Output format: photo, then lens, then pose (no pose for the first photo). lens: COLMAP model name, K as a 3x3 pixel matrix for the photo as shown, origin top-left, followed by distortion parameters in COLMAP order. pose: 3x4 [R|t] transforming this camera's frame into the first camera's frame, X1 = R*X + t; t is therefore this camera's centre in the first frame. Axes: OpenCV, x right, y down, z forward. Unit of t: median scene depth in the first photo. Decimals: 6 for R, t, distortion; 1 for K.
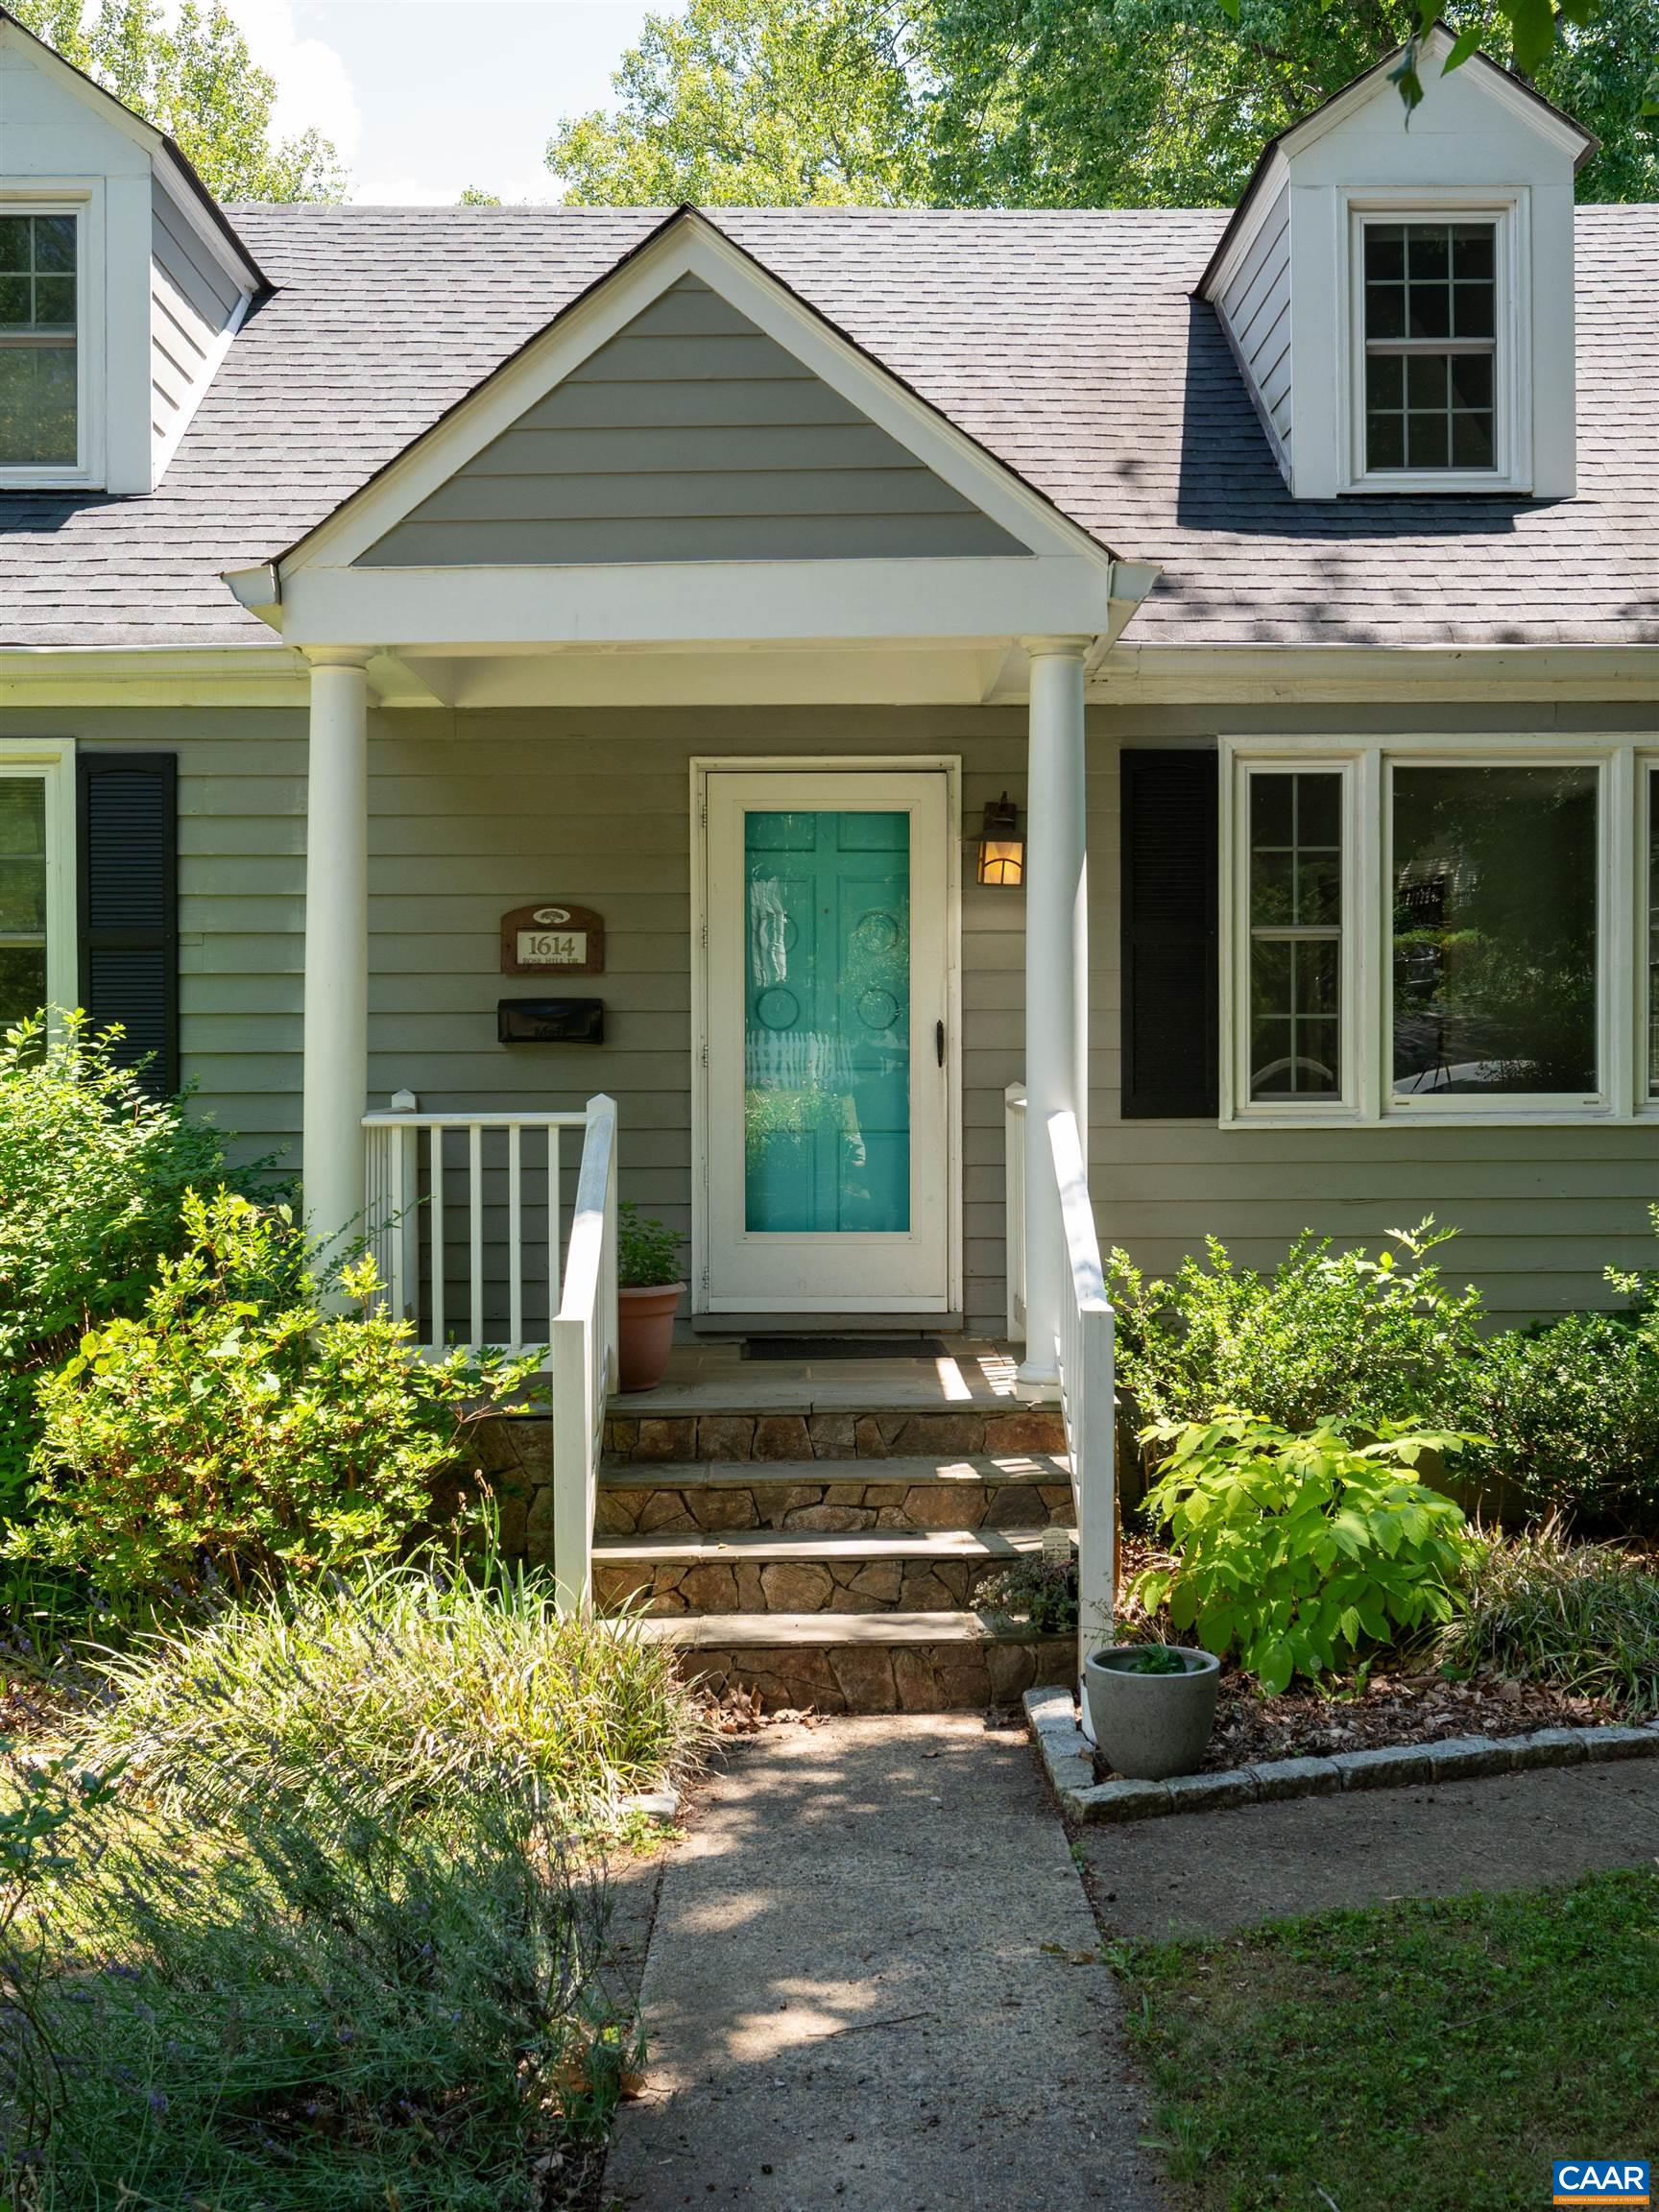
lens RADIAL K [[2412.7, 0, 827.3], [0, 2412.7, 1104.5], [0, 0, 1]] dist [0.009608, 0.000000]
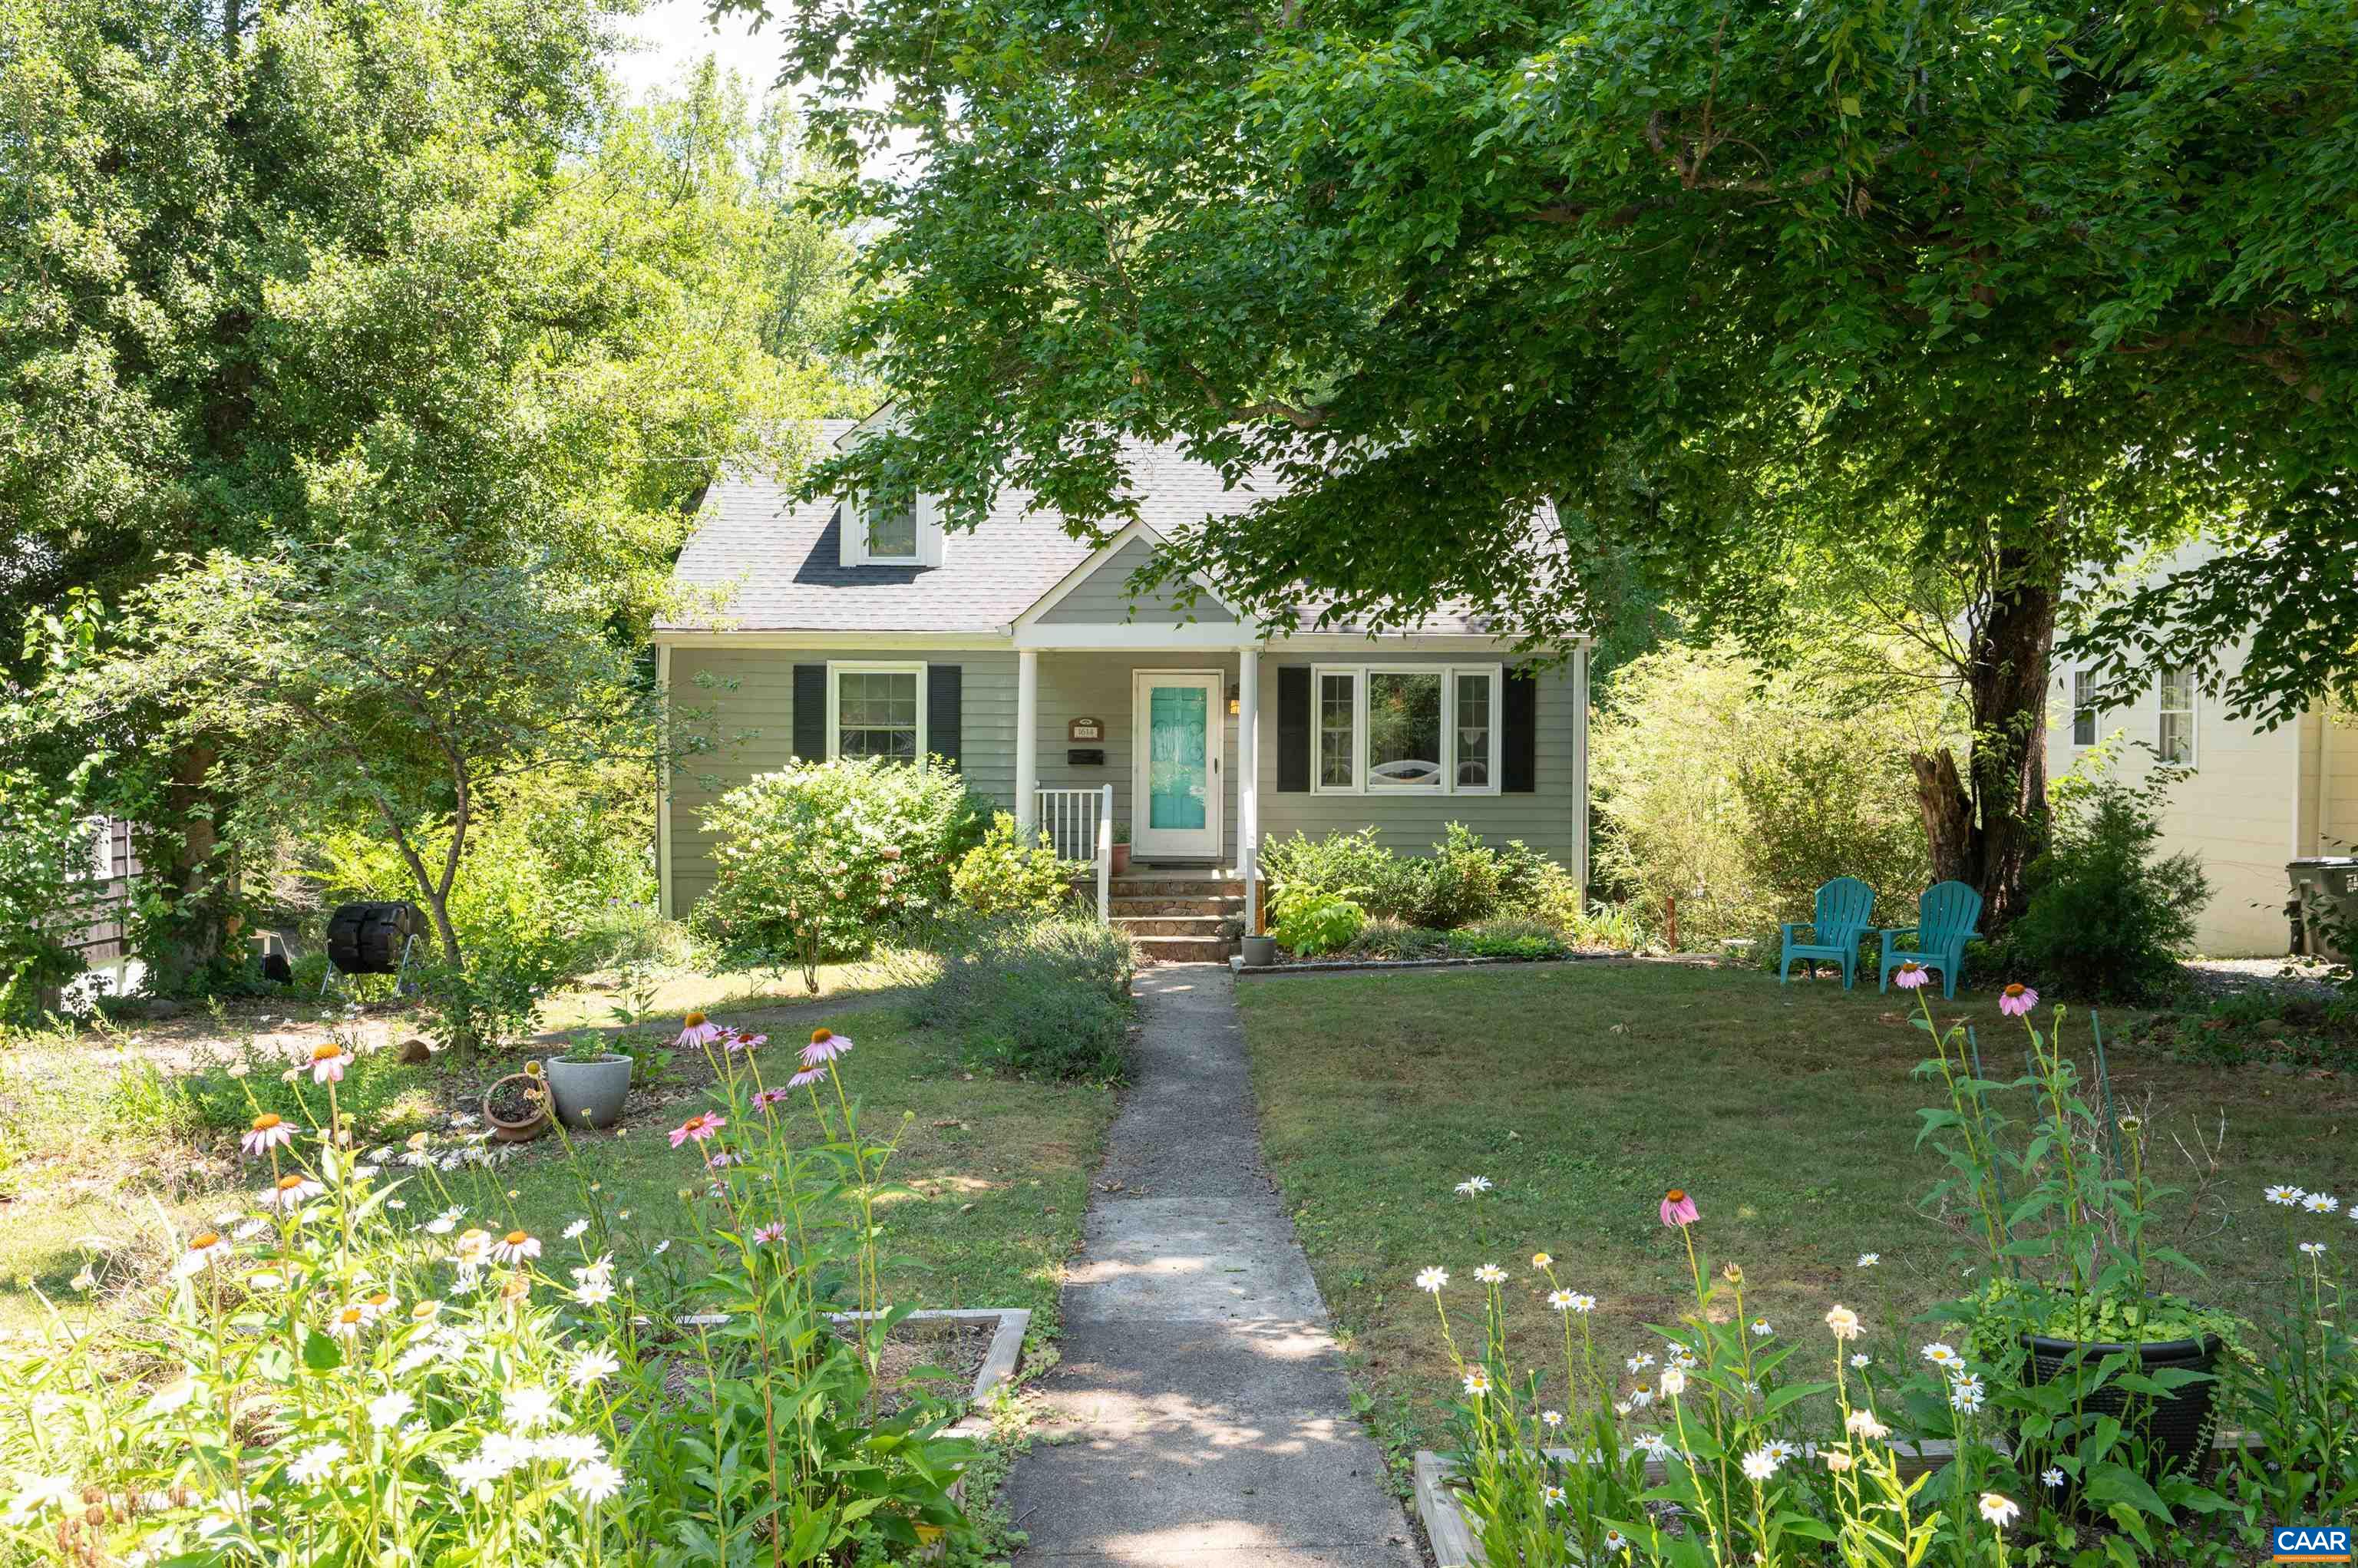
lens RADIAL K [[1660.5, 0, 1188.4], [0, 1660.5, 772.9], [0, 0, 1]] dist [-0.007591, 0.000307]
pose [[0.999946, 0.009724, -0.003751, 0.020601], [-0.009707, 0.999943, 0.004495, -0.026151], [0.003794, -0.004458, 0.999983, -1.069252]]
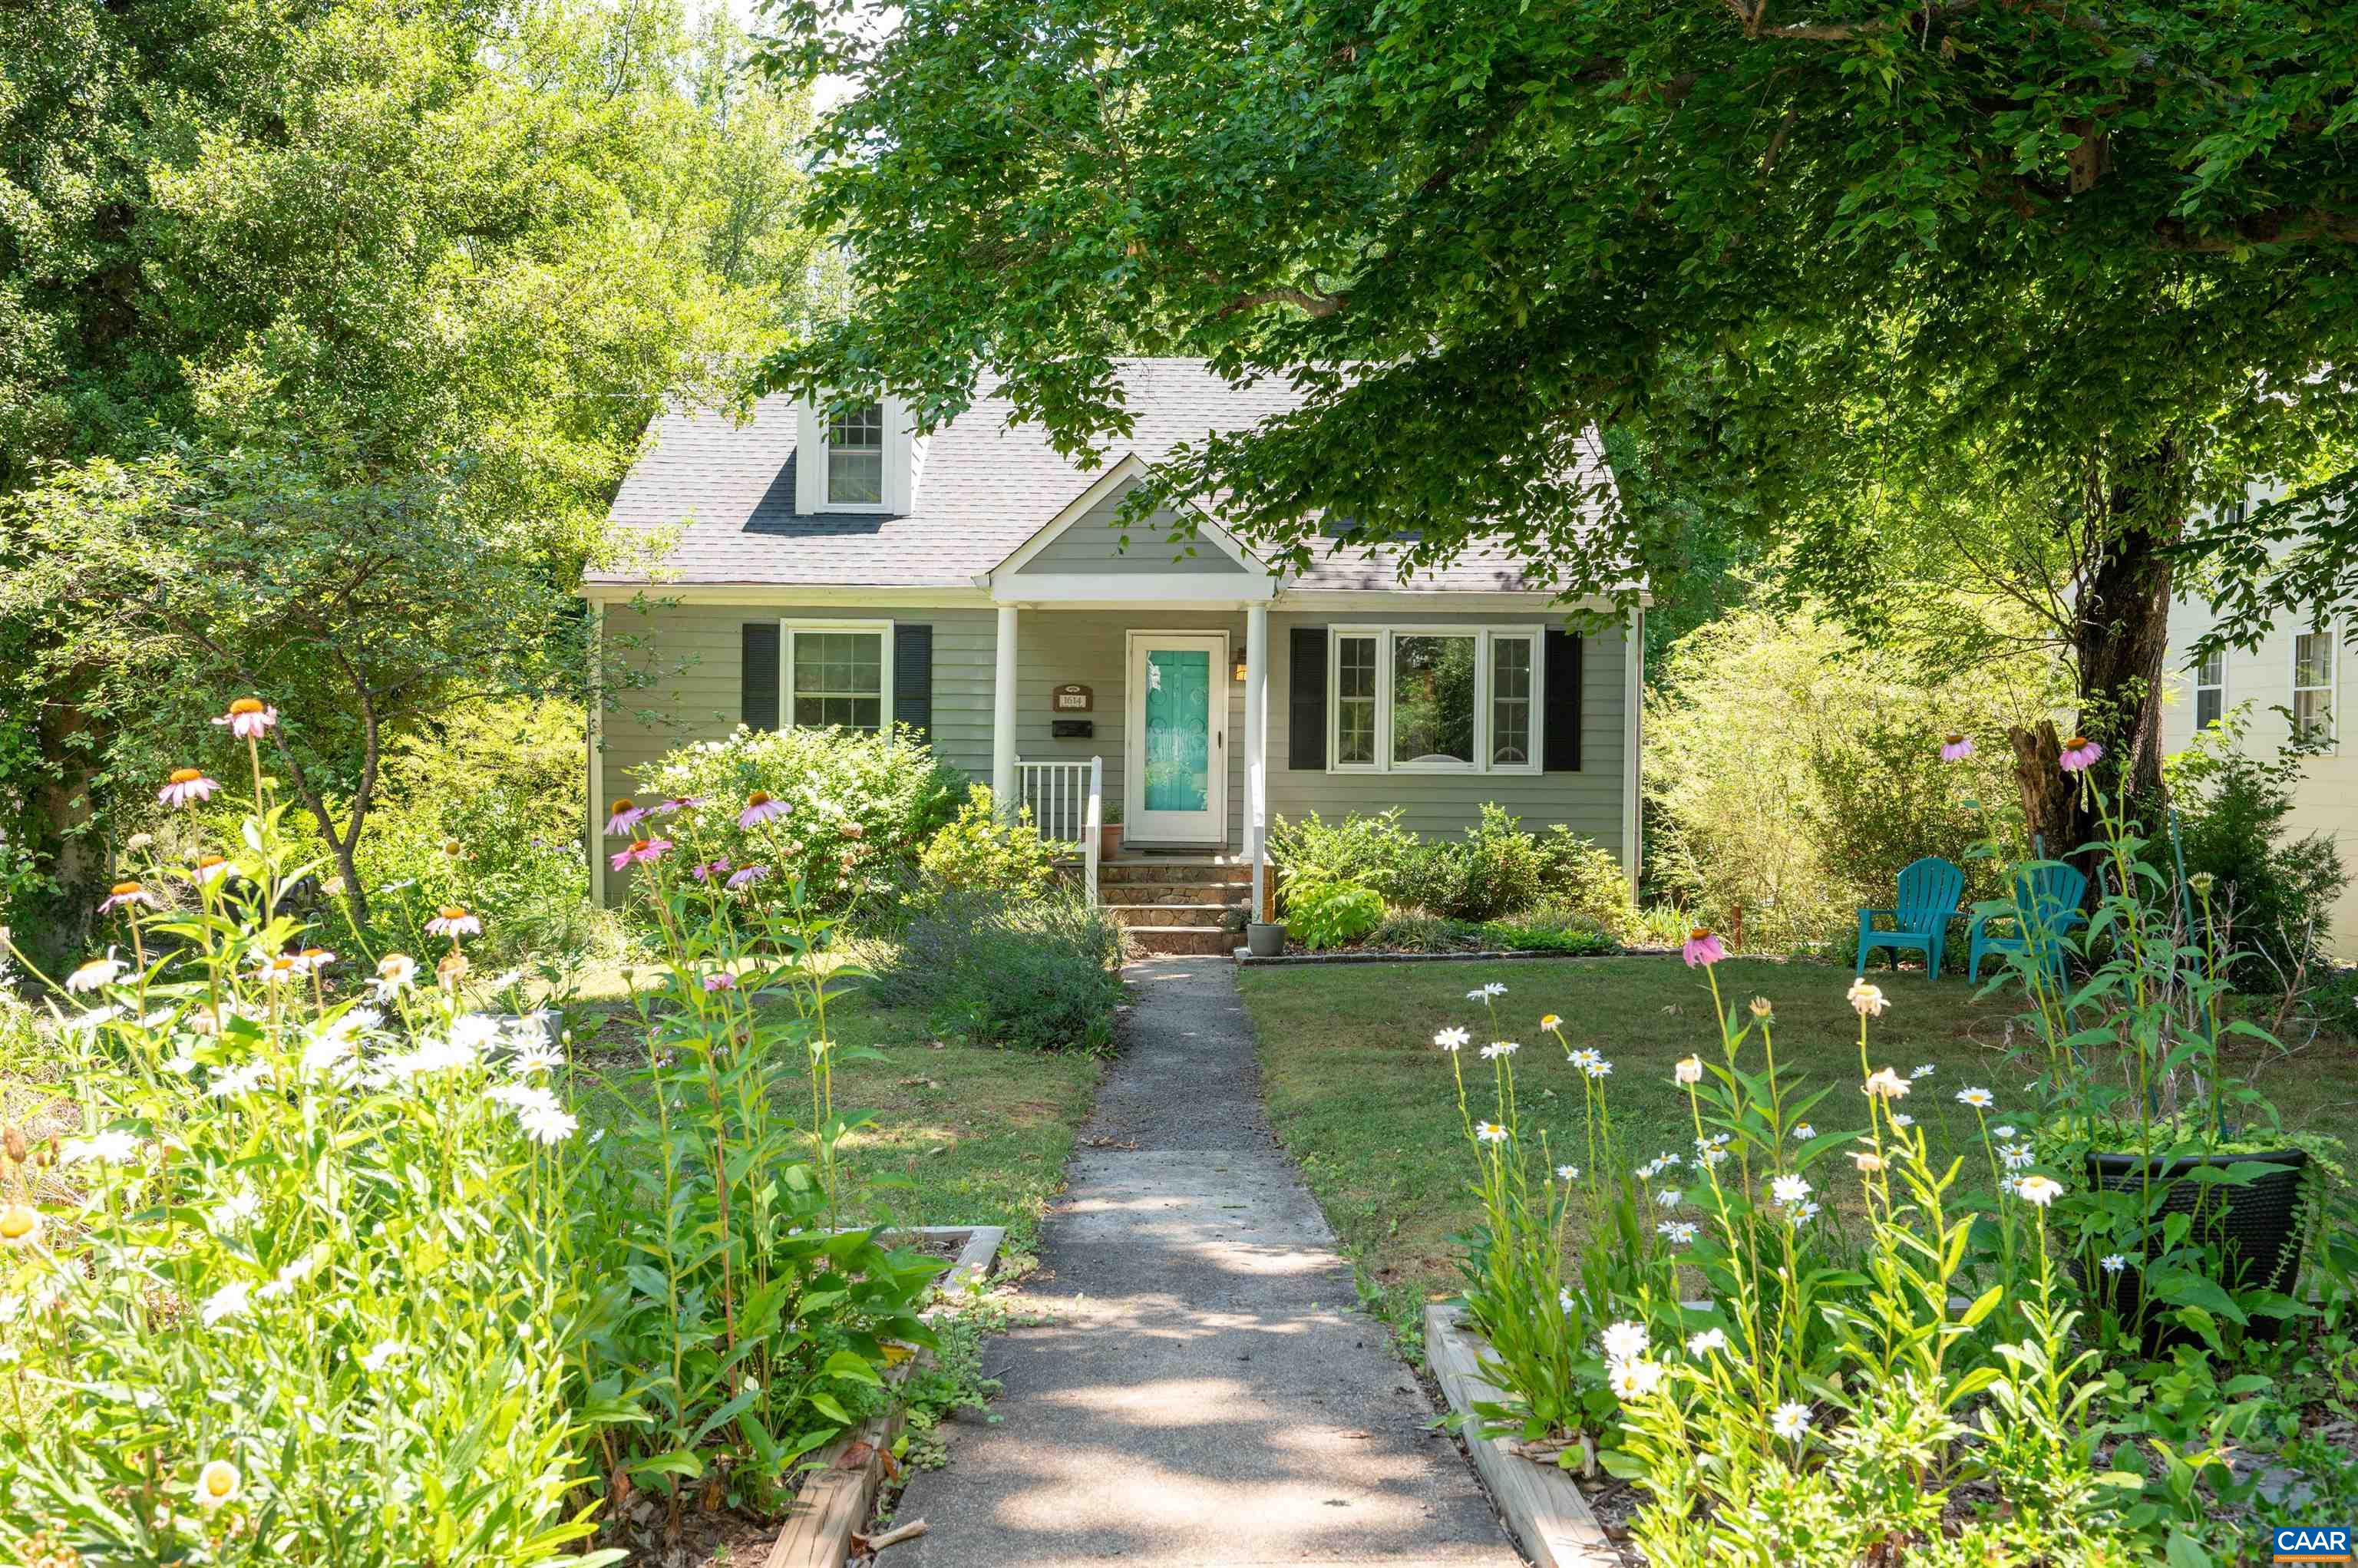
lens RADIAL K [[1891.9, 0, 1179.8], [0, 1891.9, 787.6], [0, 0, 1]] dist [0.002690, -0.013952]
pose [[0.999856, 0.014283, -0.009200, 0.023181], [-0.014243, 0.999889, 0.004398, 0.018849], [0.009262, -0.004266, 0.999948, -1.084514]]
